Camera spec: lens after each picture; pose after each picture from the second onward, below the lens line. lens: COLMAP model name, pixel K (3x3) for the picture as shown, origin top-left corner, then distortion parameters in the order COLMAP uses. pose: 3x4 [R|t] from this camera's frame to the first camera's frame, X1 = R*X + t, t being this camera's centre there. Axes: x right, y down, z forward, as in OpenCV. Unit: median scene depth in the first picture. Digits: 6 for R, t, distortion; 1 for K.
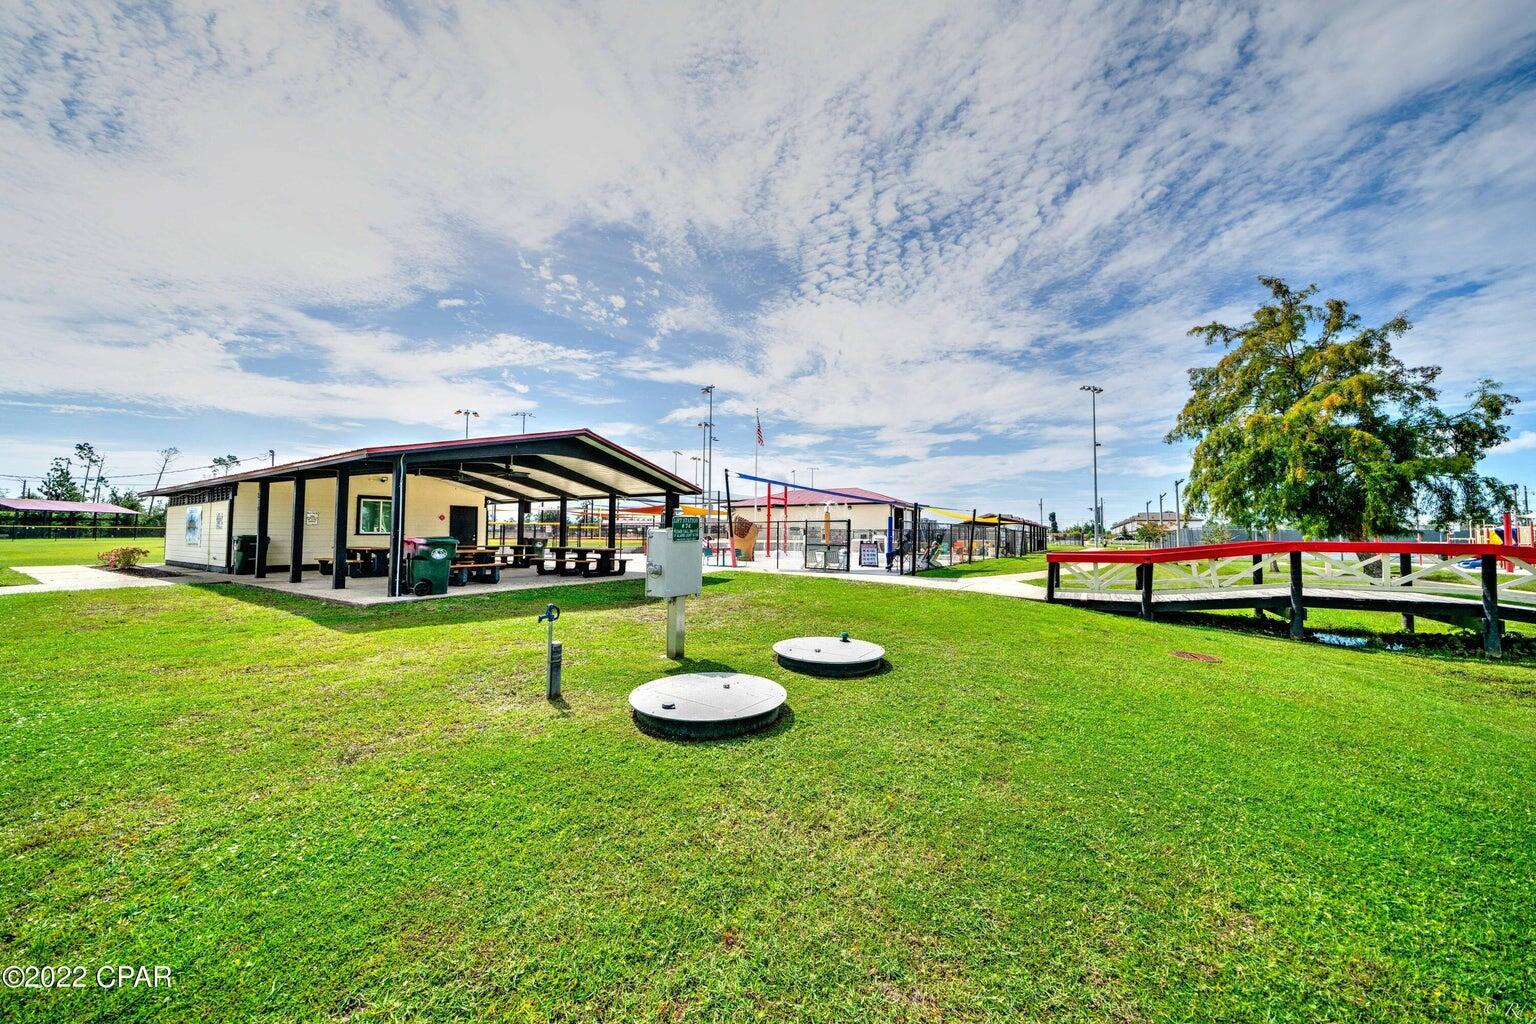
lens RADIAL K [[524.4, 0, 768.0], [0, 524.4, 512.0], [0, 0, 1]] dist [-0.003380, 0.000017]
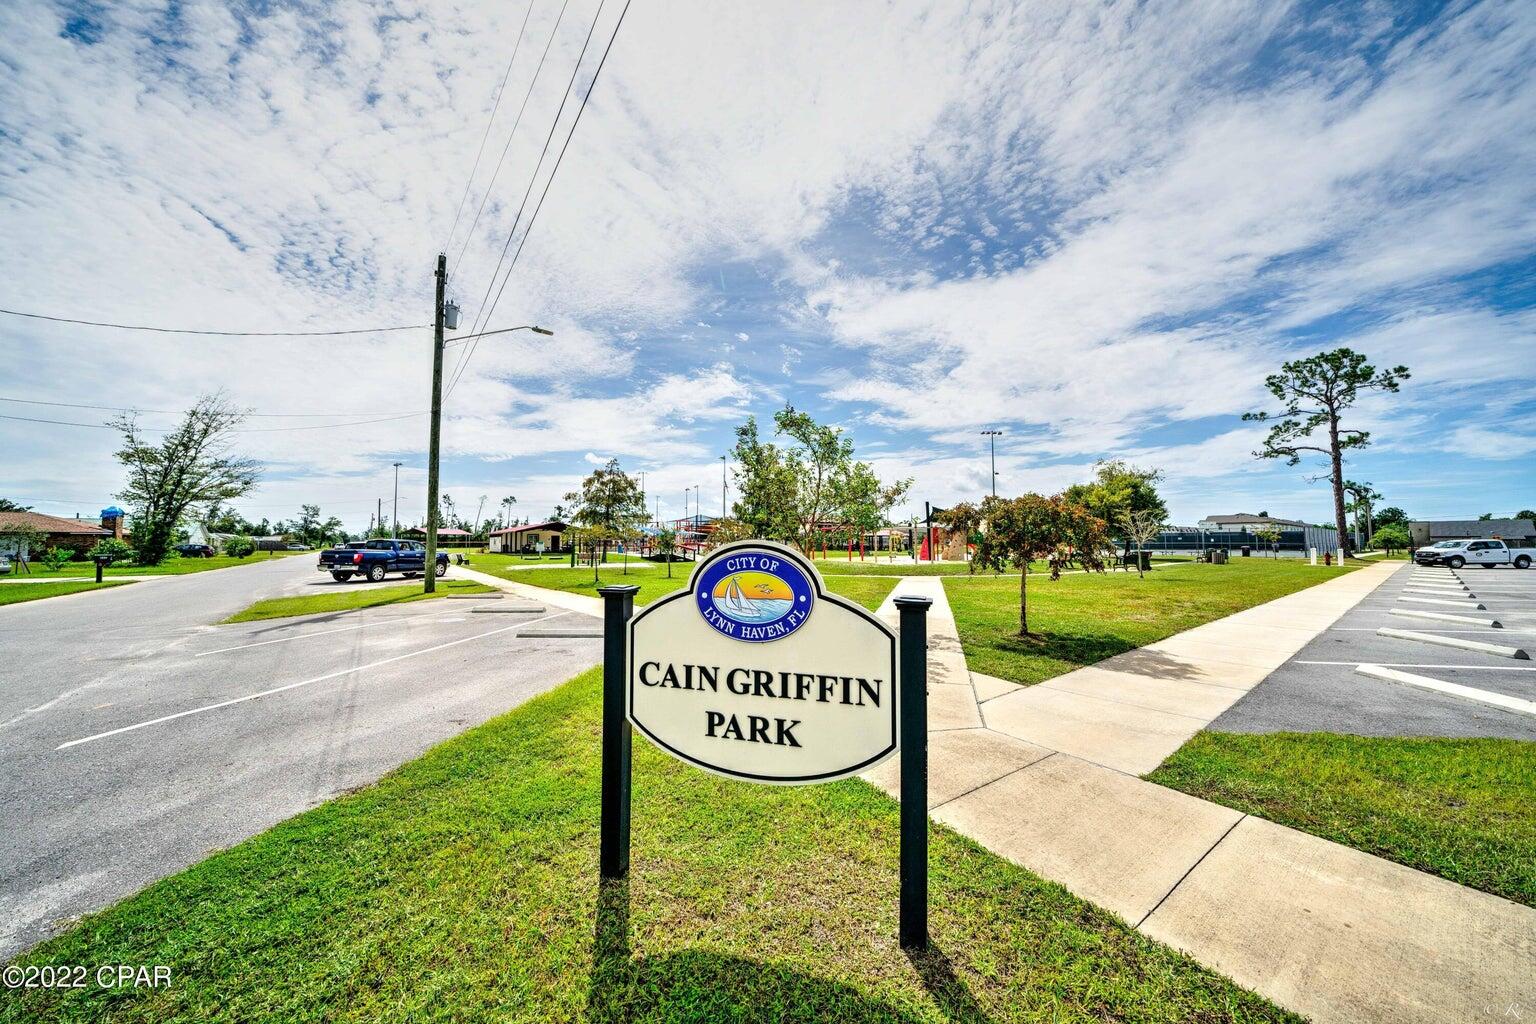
lens RADIAL K [[524.4, 0, 768.0], [0, 524.4, 512.0], [0, 0, 1]] dist [-0.003380, 0.000017]
pose [[0.938574, -0.031990, -0.343592, 0.380681], [0.027016, 0.999450, -0.019257, -0.012291], [0.344019, 0.008791, 0.938922, -0.347061]]
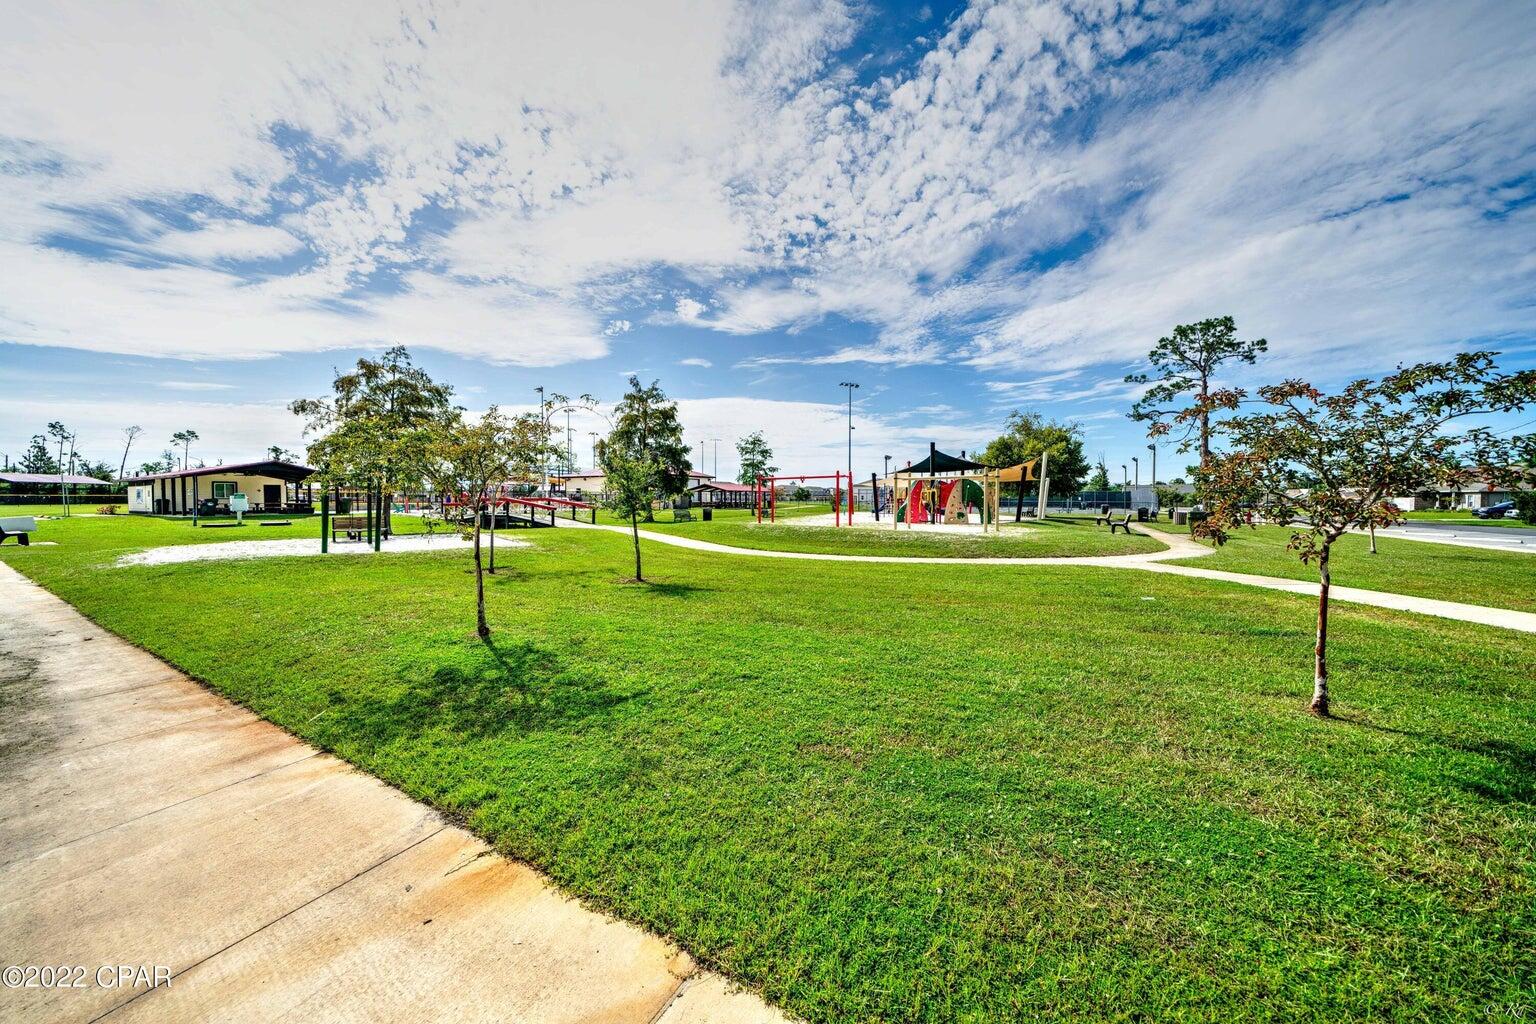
lens RADIAL K [[524.4, 0, 768.0], [0, 524.4, 512.0], [0, 0, 1]] dist [-0.003380, 0.000017]
pose [[0.999741, -0.006992, 0.021637, 0.274331], [0.005475, 0.997574, 0.069395, -0.007458], [-0.022070, -0.069259, 0.997355, -0.230168]]
